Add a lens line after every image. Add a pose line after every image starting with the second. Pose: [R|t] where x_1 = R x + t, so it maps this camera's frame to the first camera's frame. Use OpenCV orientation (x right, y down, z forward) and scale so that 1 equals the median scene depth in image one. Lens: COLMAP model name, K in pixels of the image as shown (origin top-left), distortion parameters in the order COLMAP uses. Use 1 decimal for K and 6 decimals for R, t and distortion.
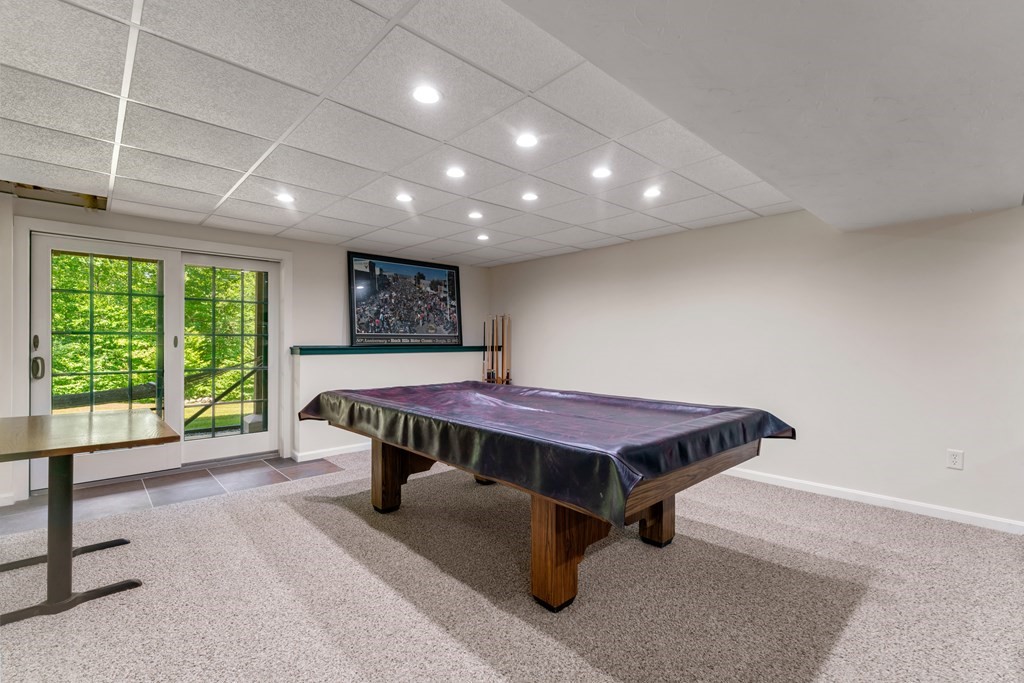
lens RADIAL K [[449.3, 0, 509.2], [0, 449.3, 341.7], [0, 0, 1]] dist [-0.003102, 0.000197]
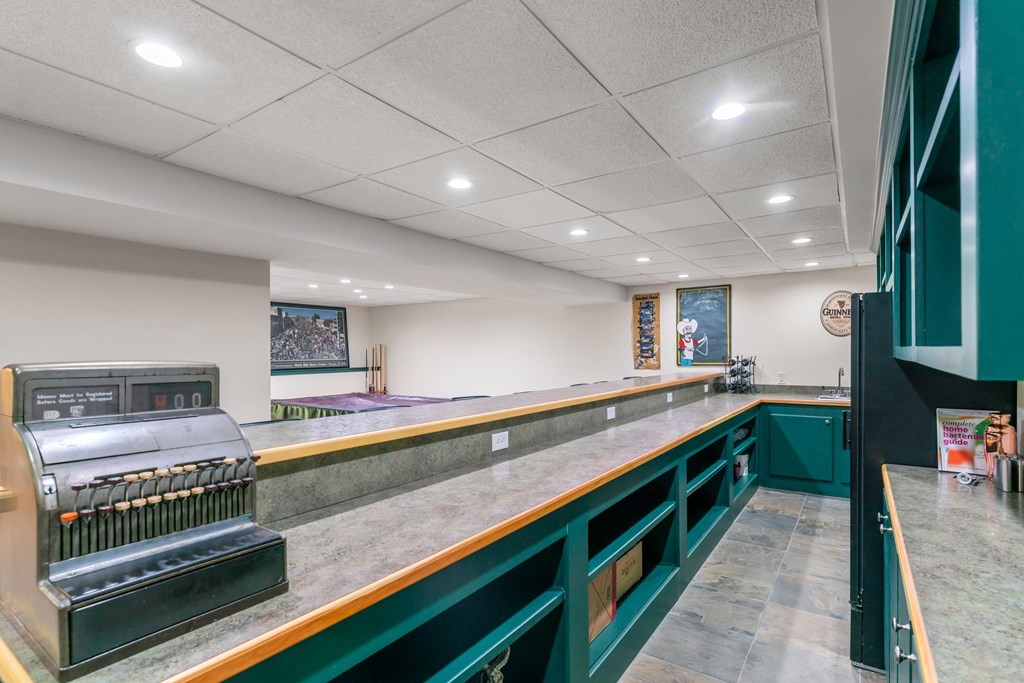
lens RADIAL K [[511.8, 0, 515.1], [0, 511.8, 350.3], [0, 0, 1]] dist [0.002789, -0.004576]
pose [[0.977269, -0.013691, 0.211560, 0.057962], [0.013327, 0.999906, 0.003146, -0.041093], [-0.211584, -0.000255, 0.977360, -0.617684]]
